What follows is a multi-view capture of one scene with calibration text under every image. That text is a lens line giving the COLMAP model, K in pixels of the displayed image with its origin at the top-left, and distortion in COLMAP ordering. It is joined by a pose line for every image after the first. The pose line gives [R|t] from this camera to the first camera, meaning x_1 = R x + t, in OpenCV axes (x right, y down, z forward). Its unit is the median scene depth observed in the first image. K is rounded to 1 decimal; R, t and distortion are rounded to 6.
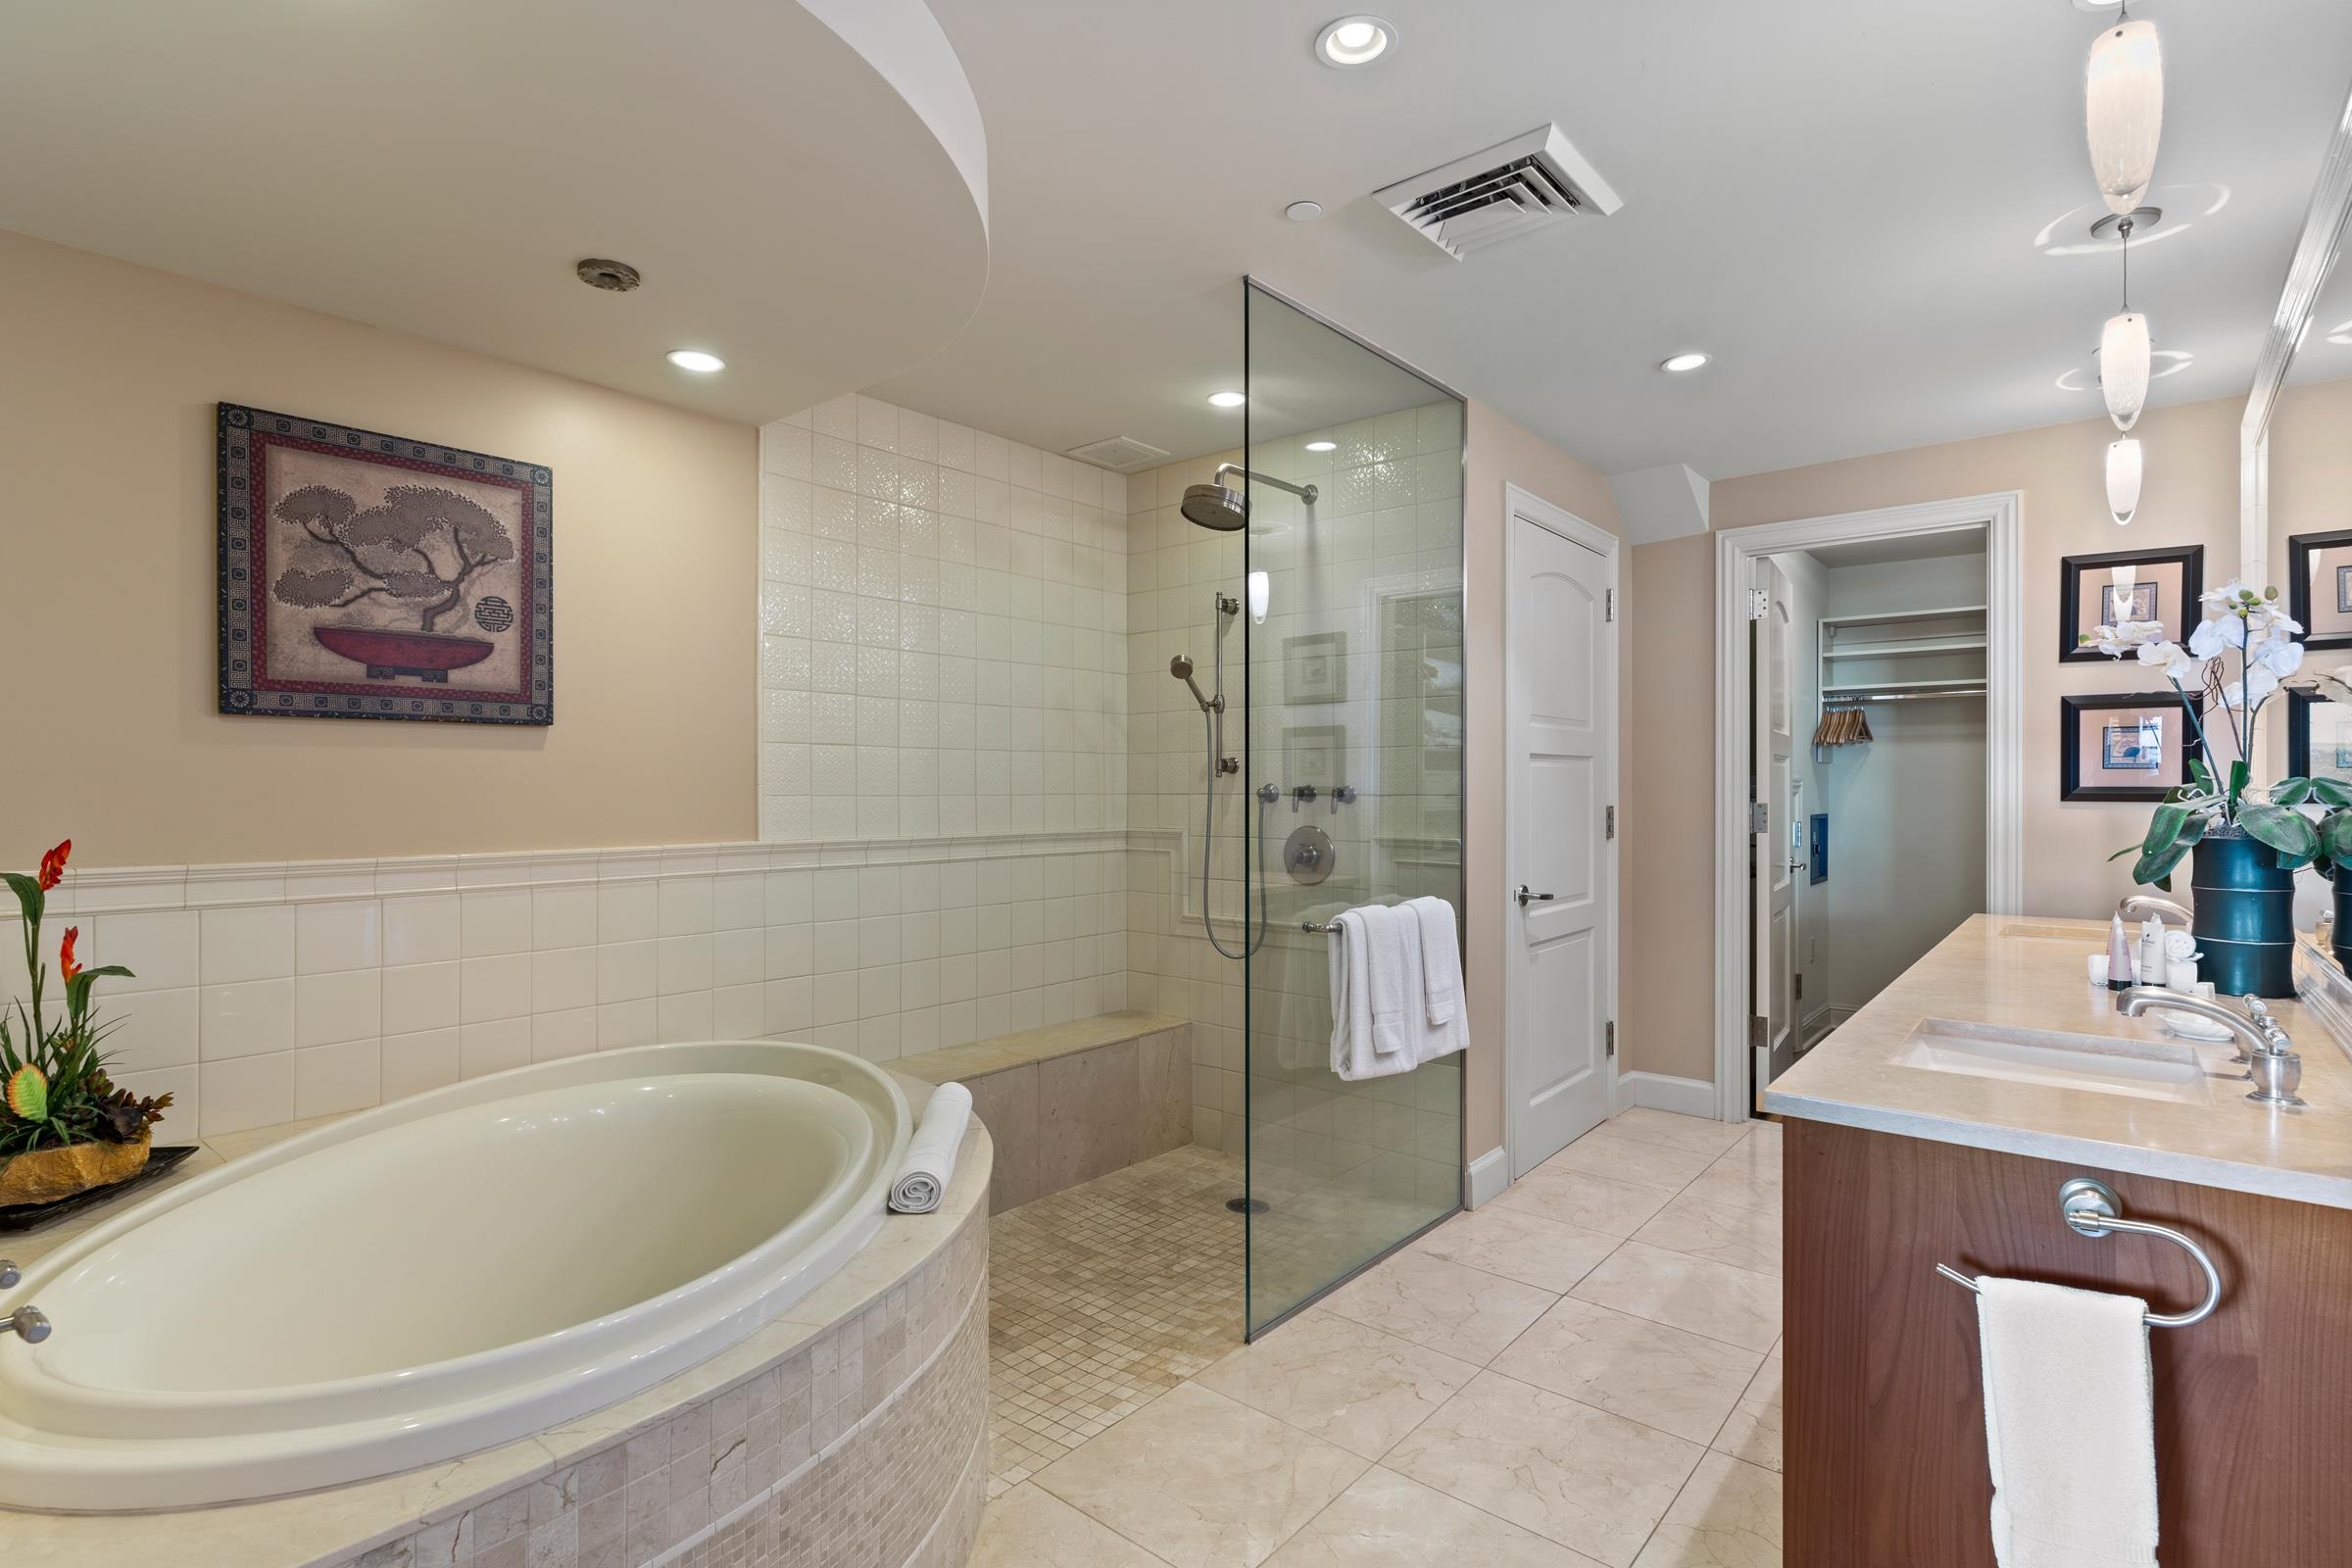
lens RADIAL K [[1123.6, 0, 1181.4], [0, 1123.6, 791.6], [0, 0, 1]] dist [0.003219, -0.001494]
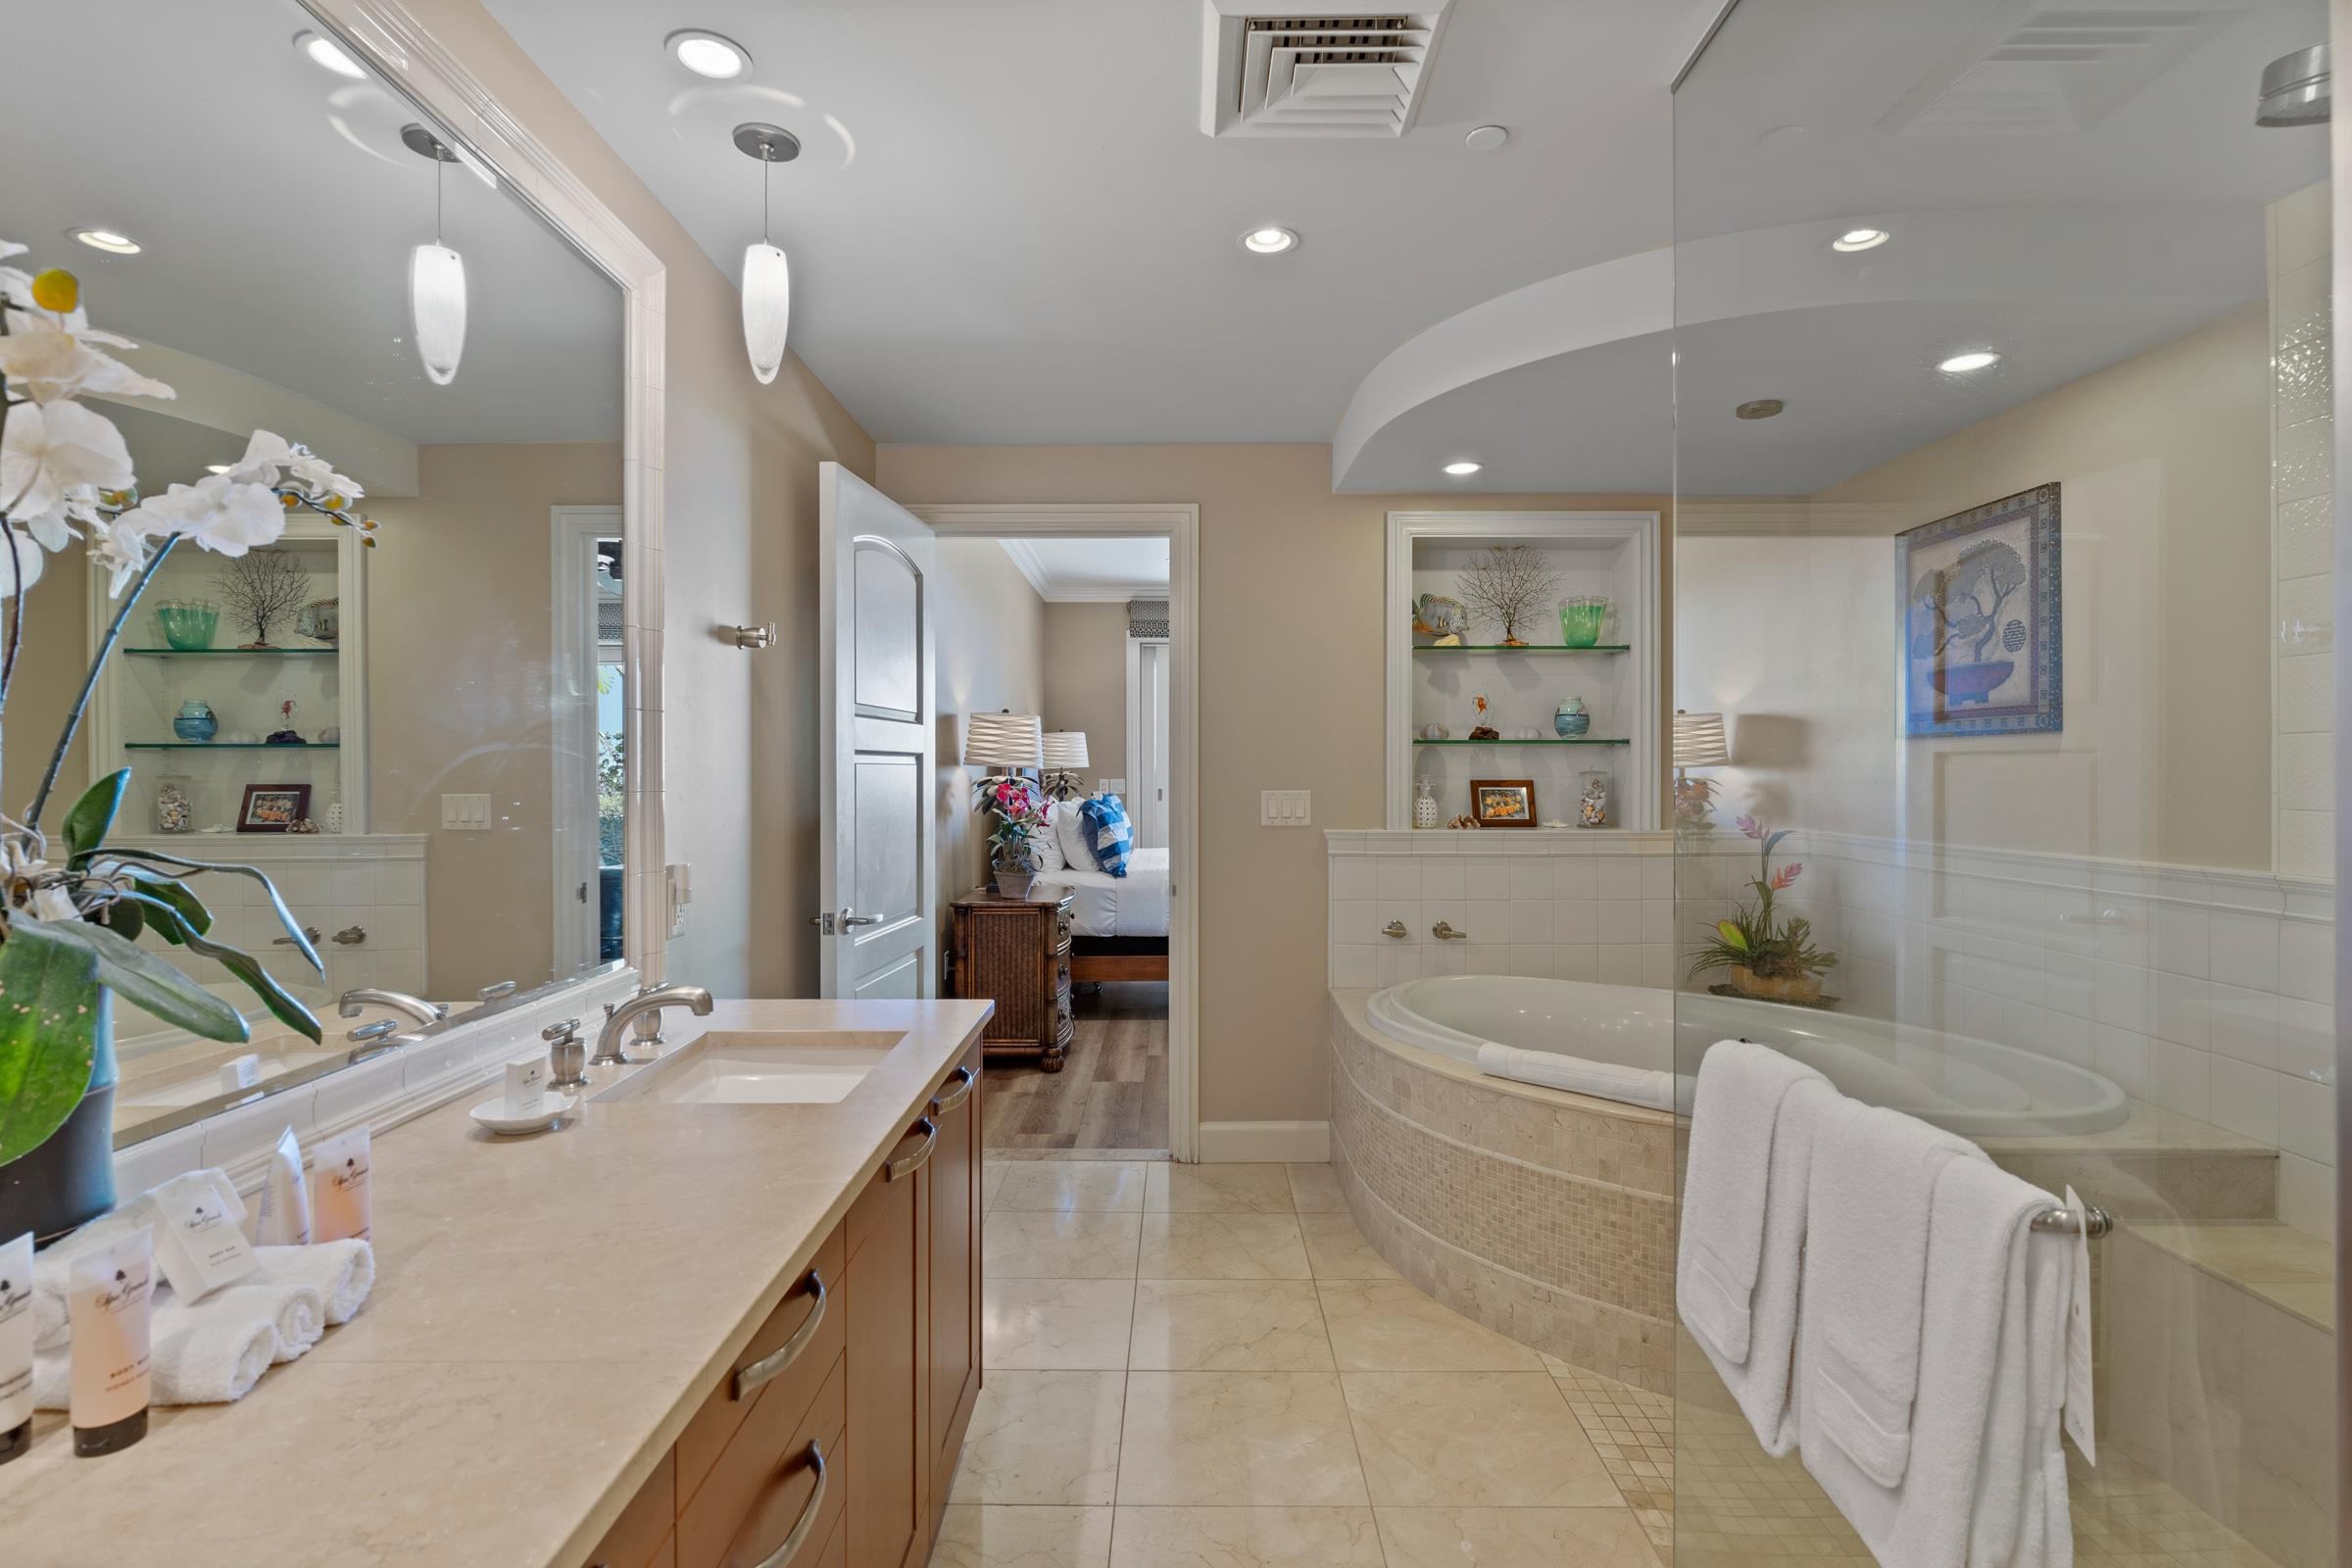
lens RADIAL K [[1159.5, 0, 1188.4], [0, 1159.5, 773.5], [0, 0, 1]] dist [-0.002264, -0.002348]
pose [[-0.765618, 0.007562, -0.643251, 0.748430], [0.004529, 0.999969, 0.006365, -0.031730], [0.643280, 0.001960, -0.765629, 1.337088]]
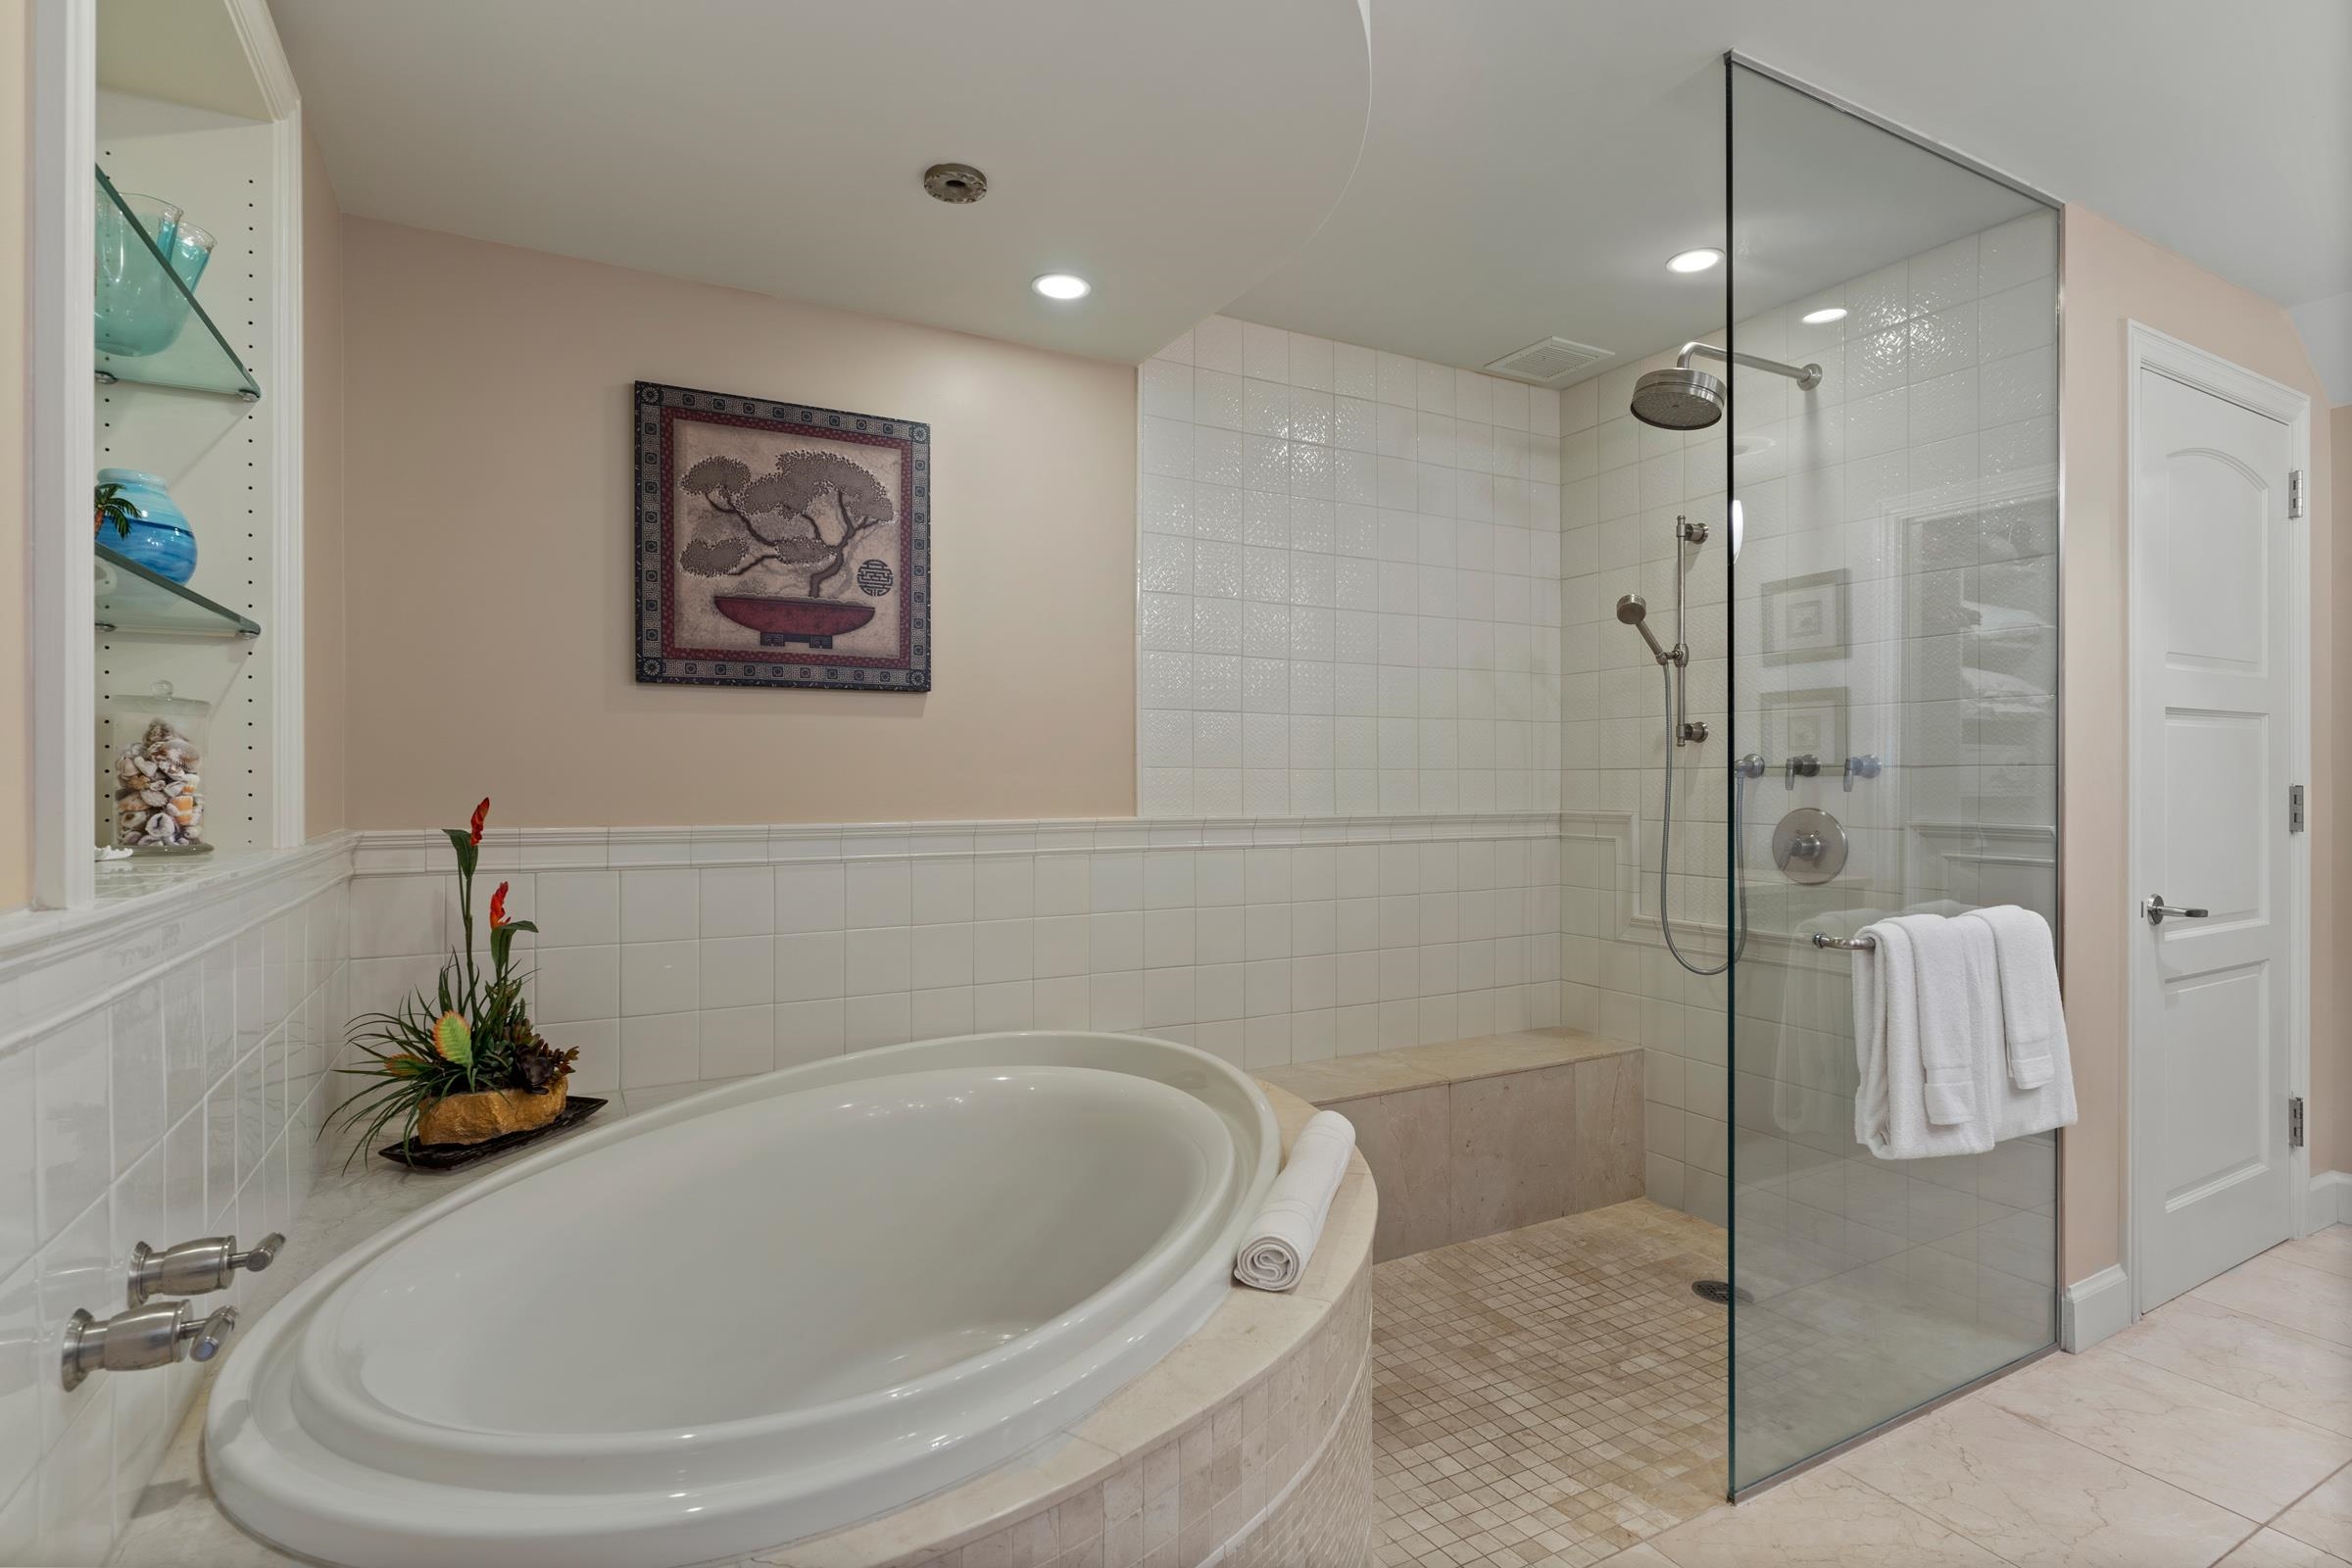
lens RADIAL K [[1159.5, 0, 1169.0], [0, 1159.5, 778.8], [0, 0, 1]] dist [-0.002264, -0.002348]
pose [[0.930501, -0.000169, -0.366290, -0.005846], [-0.000163, 1.000000, -0.000873, 0.017361], [0.366290, 0.000872, 0.930500, 0.156629]]
